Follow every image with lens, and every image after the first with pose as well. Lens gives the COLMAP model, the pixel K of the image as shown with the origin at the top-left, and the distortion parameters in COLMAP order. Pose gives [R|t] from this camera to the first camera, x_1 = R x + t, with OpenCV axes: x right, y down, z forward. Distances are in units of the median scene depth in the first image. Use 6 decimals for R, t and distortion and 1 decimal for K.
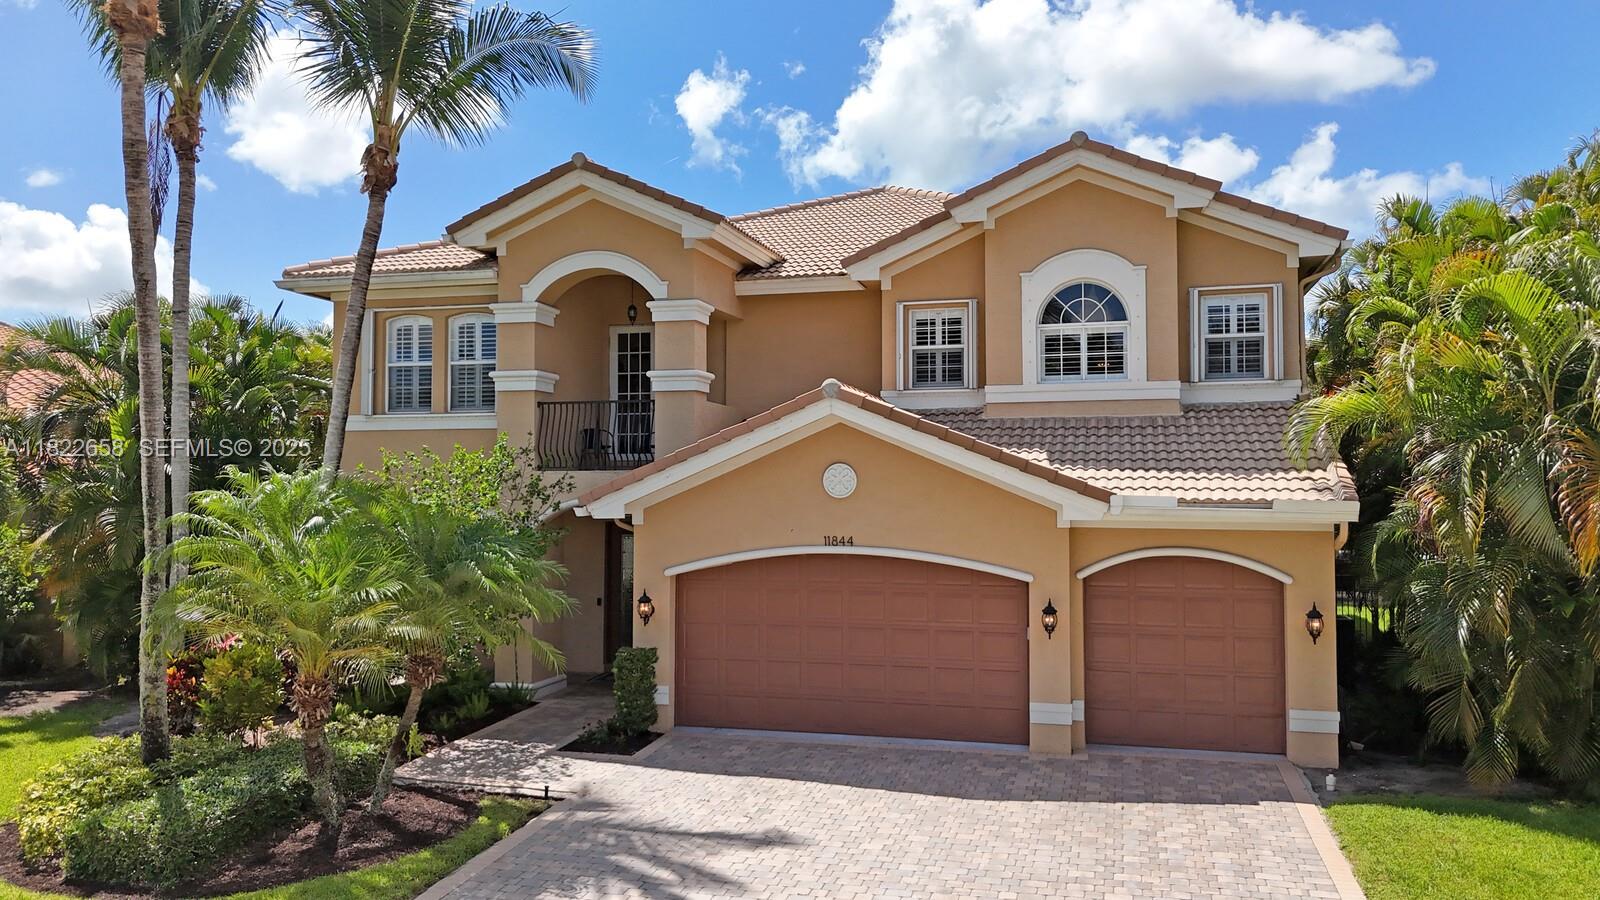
lens RADIAL K [[1150.7, 0, 804.0], [0, 1150.7, 487.6], [0, 0, 1]] dist [0.036892, 0.001418]
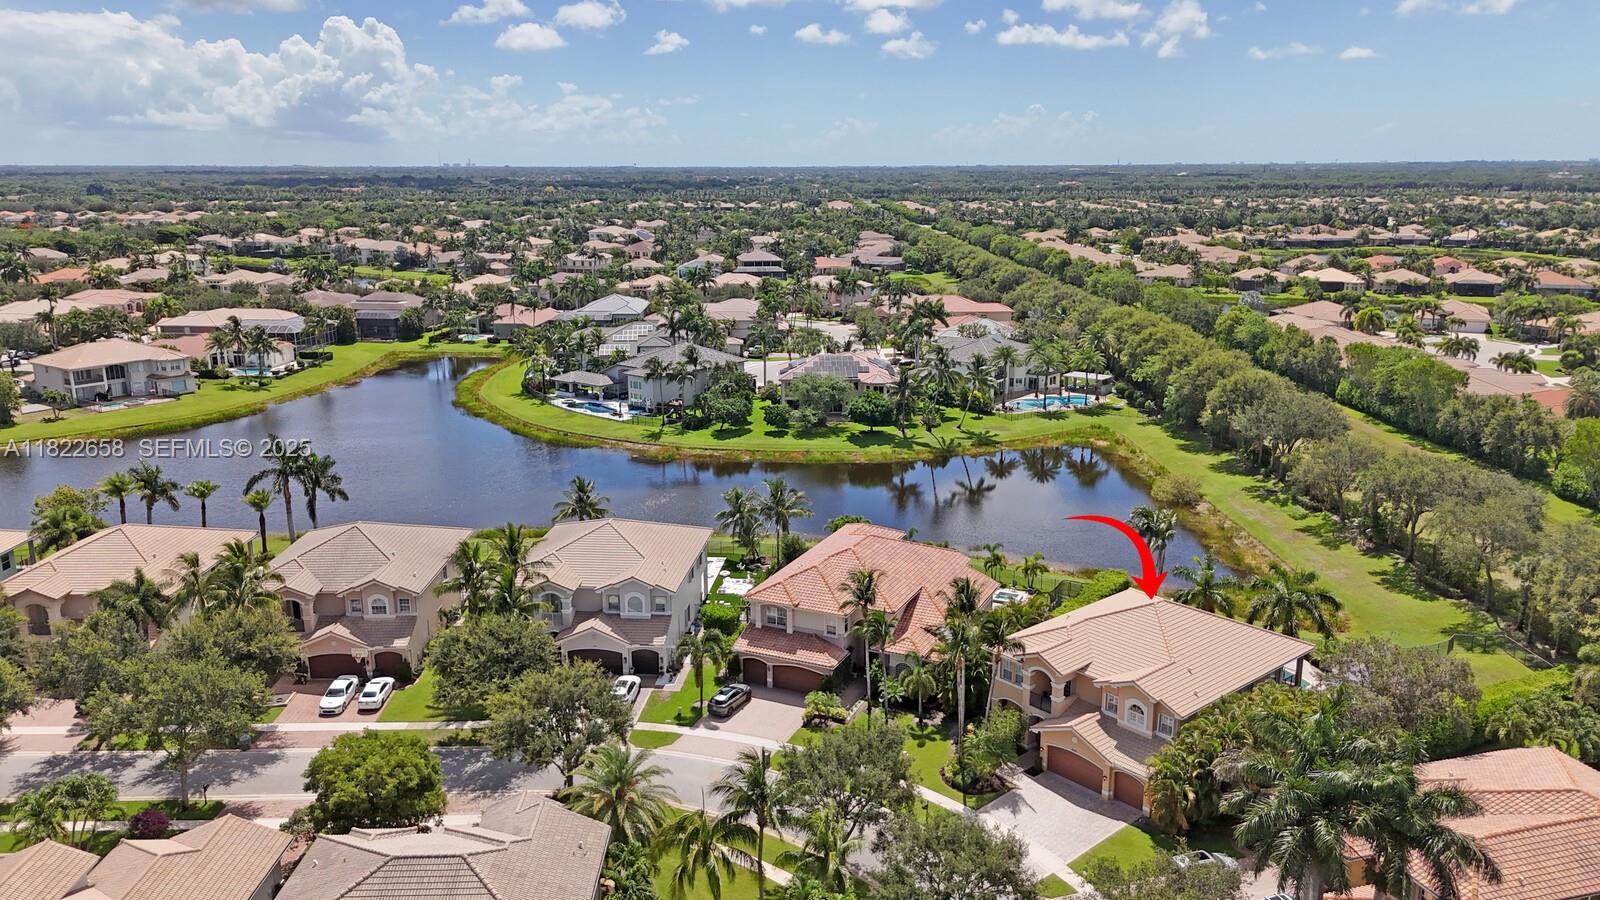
lens RADIAL K [[1194.9, 0, 800.0], [0, 1194.9, 450.0], [0, 0, 1]] dist [0.074979, -0.068481]
pose [[0.827791, 0.133675, -0.544878, 1.770212], [0.003325, 0.970015, 0.243024, -2.570612], [0.561026, -0.202985, 0.802525, -3.779160]]
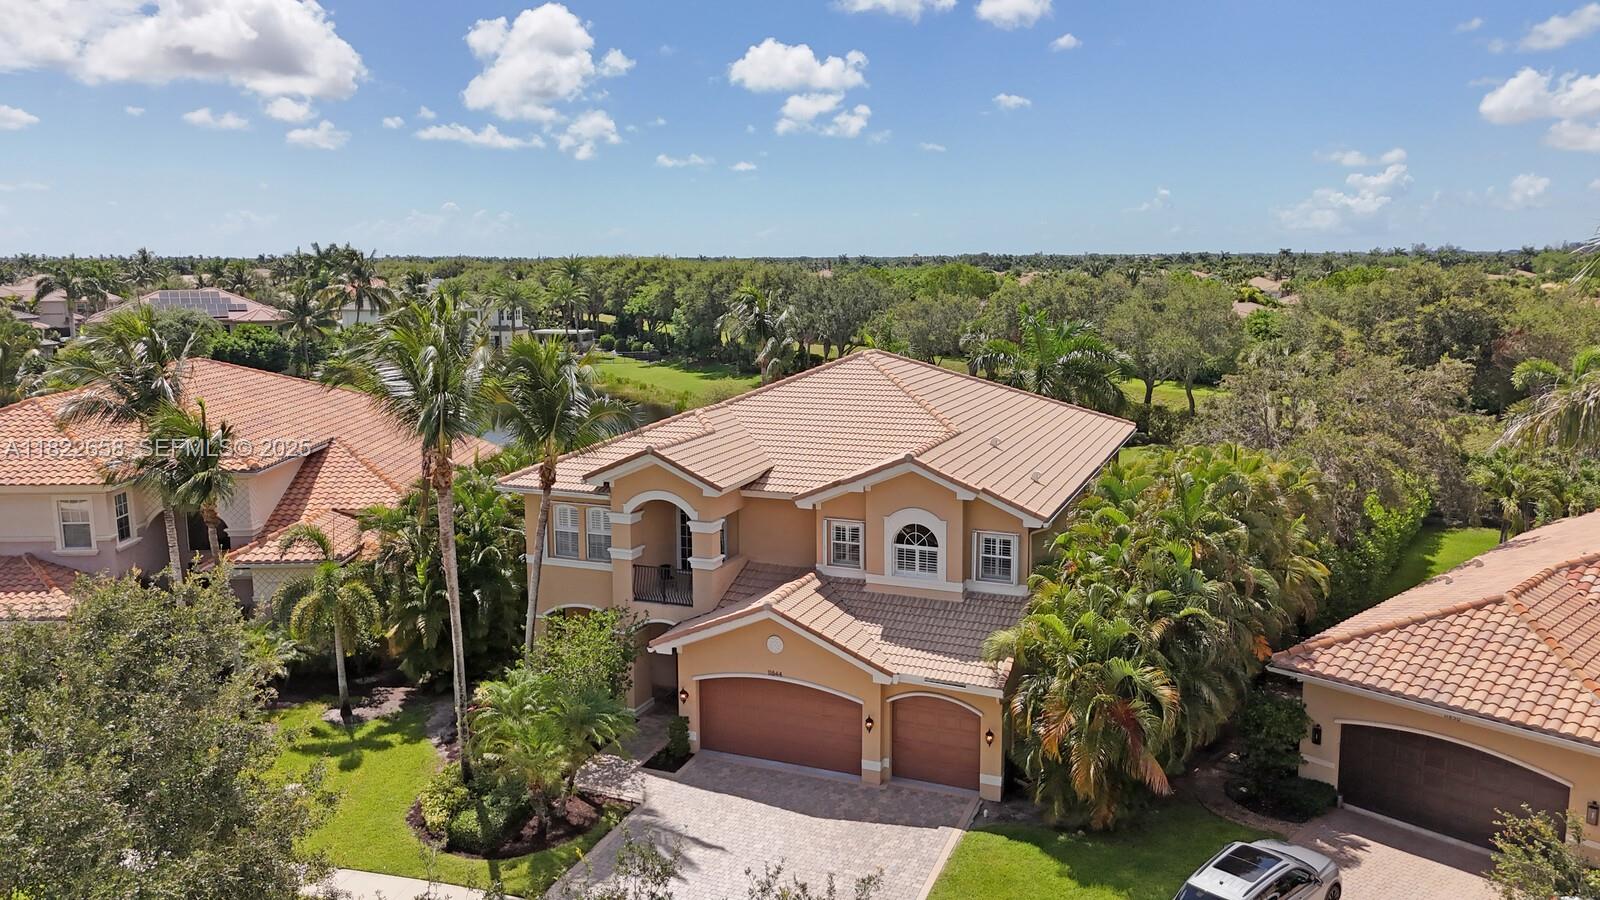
lens RADIAL K [[1176.2, 0, 814.1], [0, 1176.2, 445.9], [0, 0, 1]] dist [0.074876, -0.062385]
pose [[0.991985, 0.015509, -0.125402, 0.337095], [0.005638, 0.986018, 0.166541, -0.663027], [0.126231, -0.165913, 0.978028, -0.910704]]
